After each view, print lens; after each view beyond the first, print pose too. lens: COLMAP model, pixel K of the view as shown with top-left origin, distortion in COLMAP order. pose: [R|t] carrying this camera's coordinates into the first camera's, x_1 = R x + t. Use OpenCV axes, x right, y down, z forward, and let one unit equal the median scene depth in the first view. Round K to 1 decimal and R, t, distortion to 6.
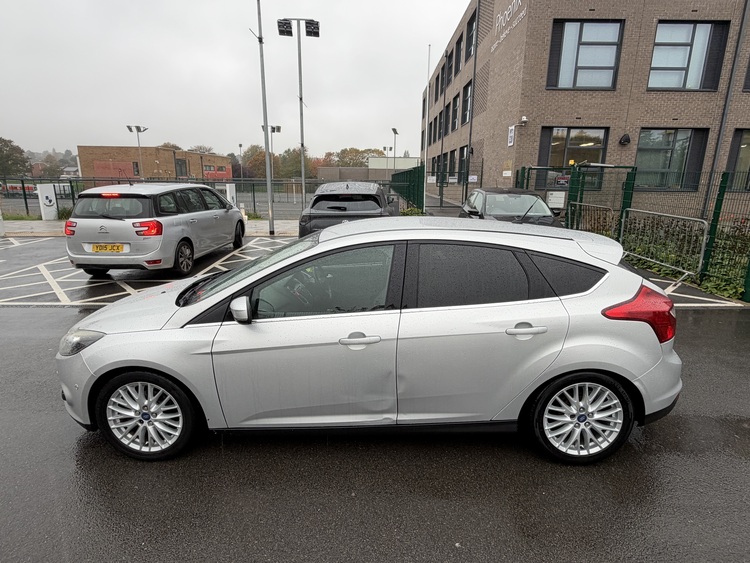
lens RADIAL K [[412.0, 0, 375.0], [0, 412.0, 281.5], [0, 0, 1]] dist [0.001847, -0.000002]
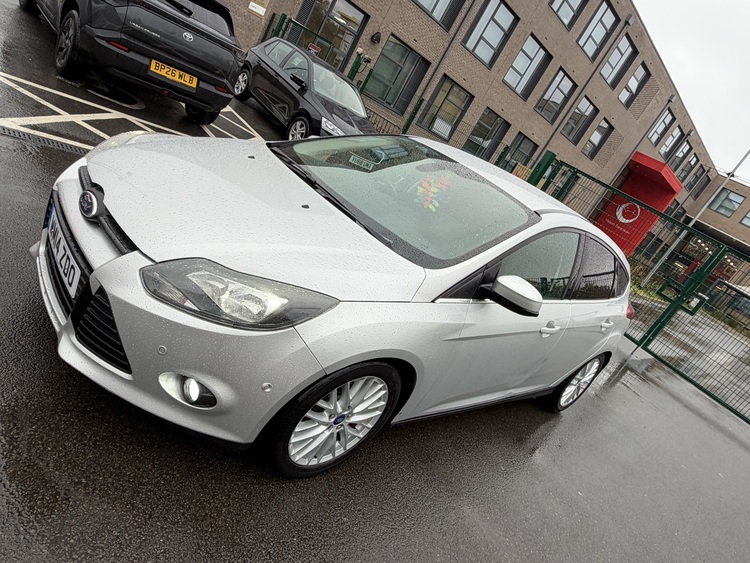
lens RADIAL K [[488.3, 0, 375.0], [0, 488.3, 281.5], [0, 0, 1]] dist [0.001944, 0.000499]
pose [[0.656103, 0.087475, 0.749584, -0.189001], [-0.312395, 0.935645, 0.164248, -0.003482], [-0.686977, -0.341930, 0.641207, 0.094105]]
